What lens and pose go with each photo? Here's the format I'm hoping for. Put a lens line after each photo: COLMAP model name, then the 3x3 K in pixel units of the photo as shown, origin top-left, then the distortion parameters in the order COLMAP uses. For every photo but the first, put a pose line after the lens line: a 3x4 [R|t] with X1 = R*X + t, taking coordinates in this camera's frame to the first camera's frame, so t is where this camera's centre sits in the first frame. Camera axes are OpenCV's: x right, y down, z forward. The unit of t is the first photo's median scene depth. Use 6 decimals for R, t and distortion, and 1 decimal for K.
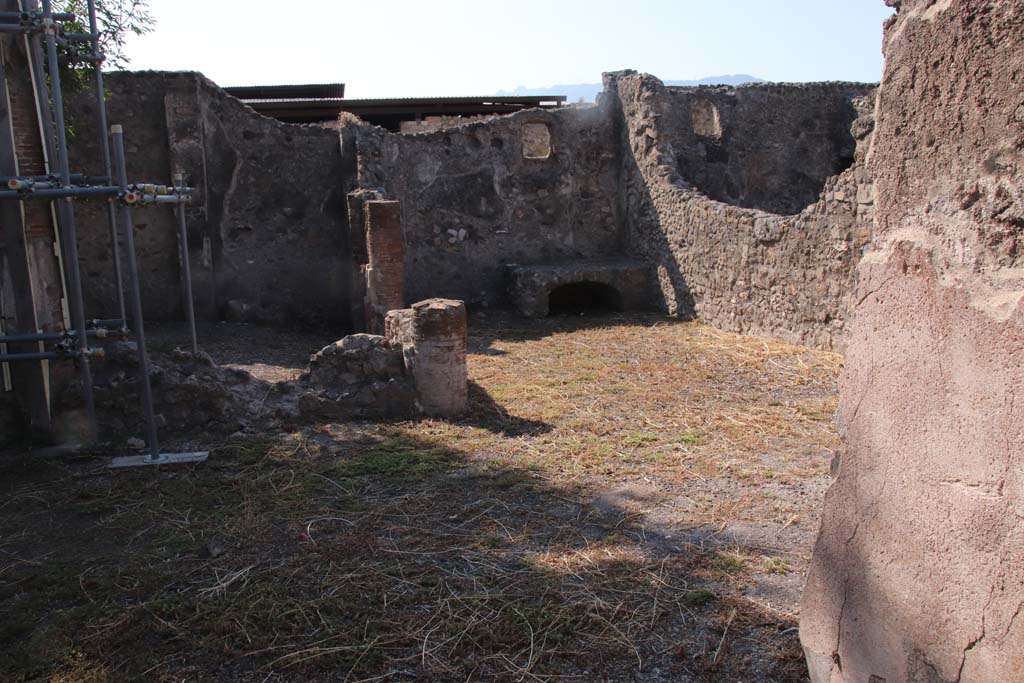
lens RADIAL K [[904.2, 0, 512.0], [0, 904.2, 341.5], [0, 0, 1]] dist [-0.047403, 0.014842]
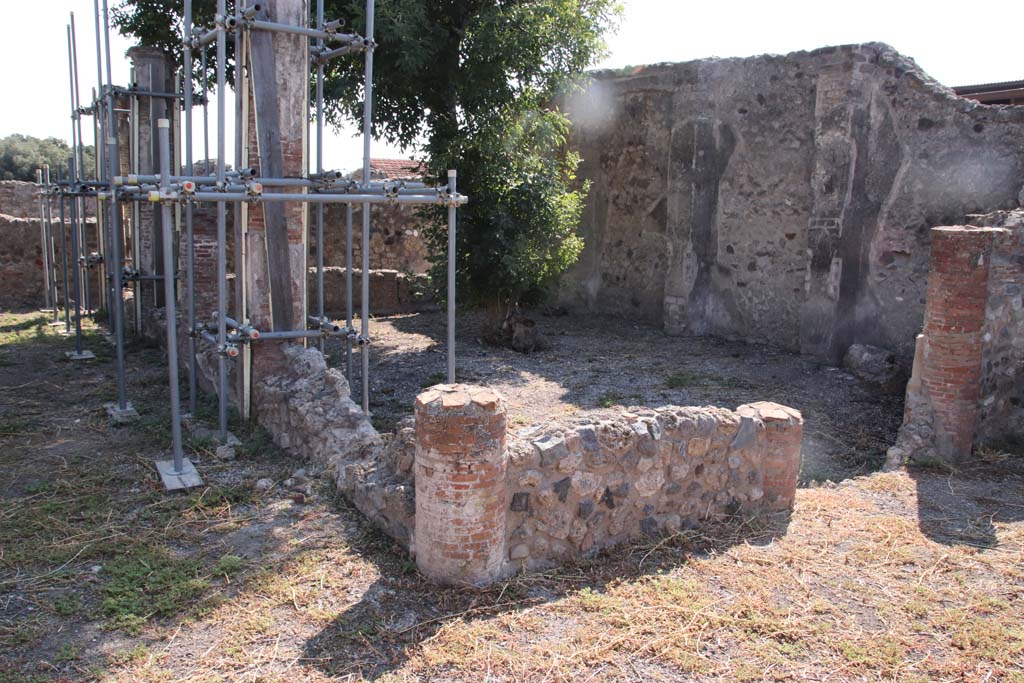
lens RADIAL K [[904.2, 0, 512.0], [0, 904.2, 341.5], [0, 0, 1]] dist [-0.047403, 0.014842]
pose [[0.359121, 0.189931, -0.913760, 0.277592], [-0.187719, 0.973764, 0.128627, -0.092320], [0.914217, 0.125338, 0.385353, 0.453232]]
